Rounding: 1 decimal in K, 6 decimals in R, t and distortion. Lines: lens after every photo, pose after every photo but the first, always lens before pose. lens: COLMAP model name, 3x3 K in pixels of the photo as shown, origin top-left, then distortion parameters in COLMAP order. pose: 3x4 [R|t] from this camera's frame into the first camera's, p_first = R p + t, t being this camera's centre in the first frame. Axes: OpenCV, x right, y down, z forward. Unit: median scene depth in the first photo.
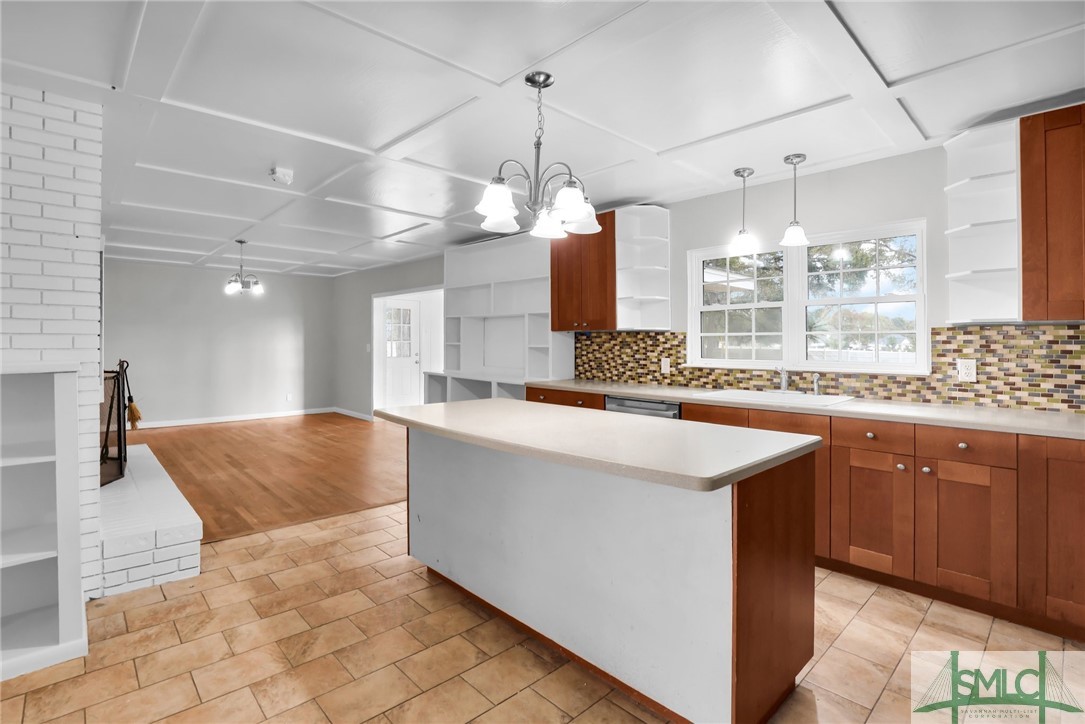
lens RADIAL K [[508.7, 0, 546.5], [0, 508.7, 341.7], [0, 0, 1]] dist [-0.020591, -0.000265]
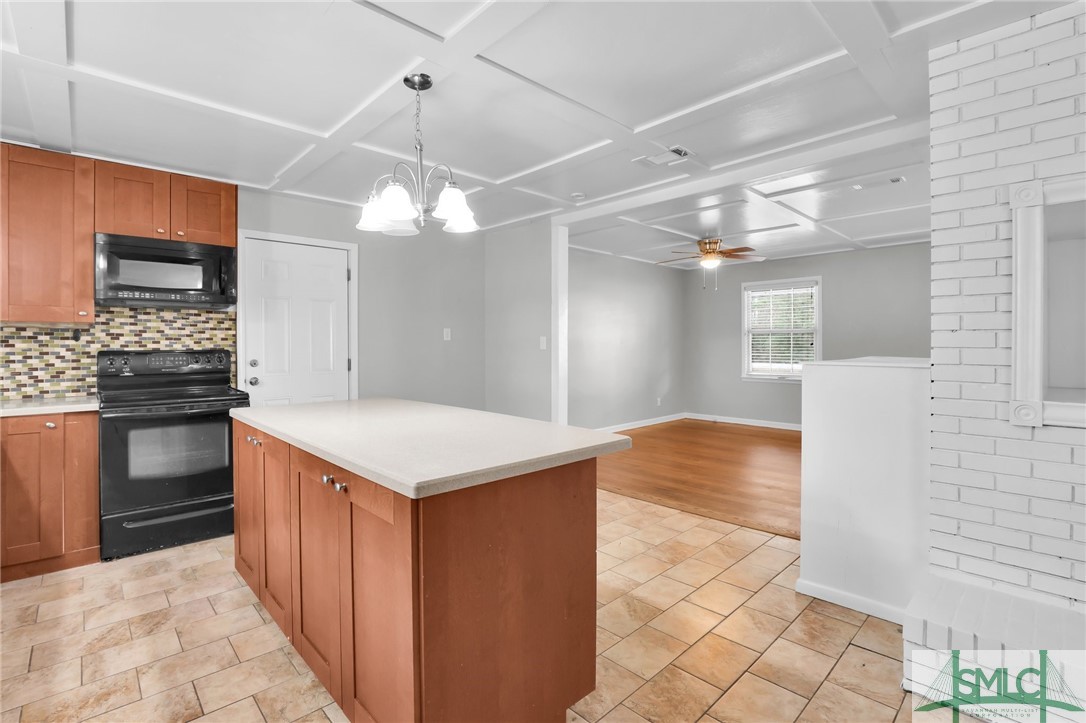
lens RADIAL K [[503.8, 0, 542.6], [0, 503.8, 345.0], [0, 0, 1]] dist [-0.022643, 0.000410]
pose [[-0.999970, -0.000492, 0.007701, -0.135593], [-0.000470, 0.999996, 0.002827, 0.005154], [-0.007703, 0.002824, -0.999966, 1.012395]]
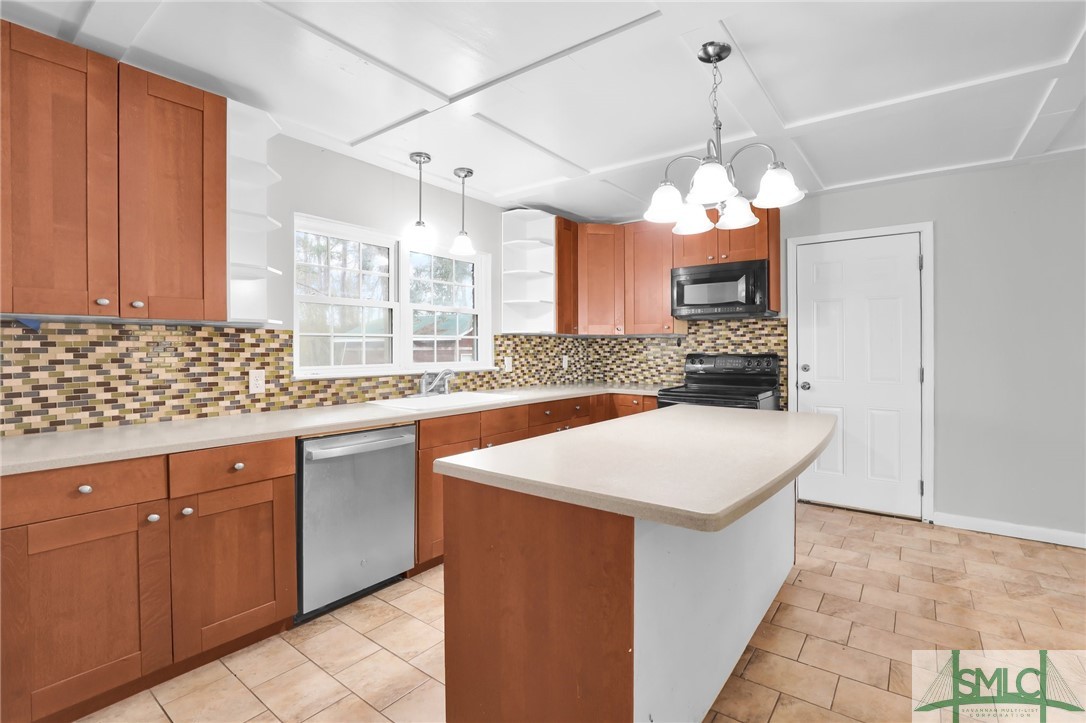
lens RADIAL K [[500.2, 0, 552.0], [0, 500.2, 354.6], [0, 0, 1]] dist [-0.028331, 0.000856]
pose [[-0.161850, -0.013809, 0.986719, -0.420959], [-0.001303, 0.999904, 0.013780, 0.004574], [-0.986814, 0.000945, -0.161853, 0.716365]]
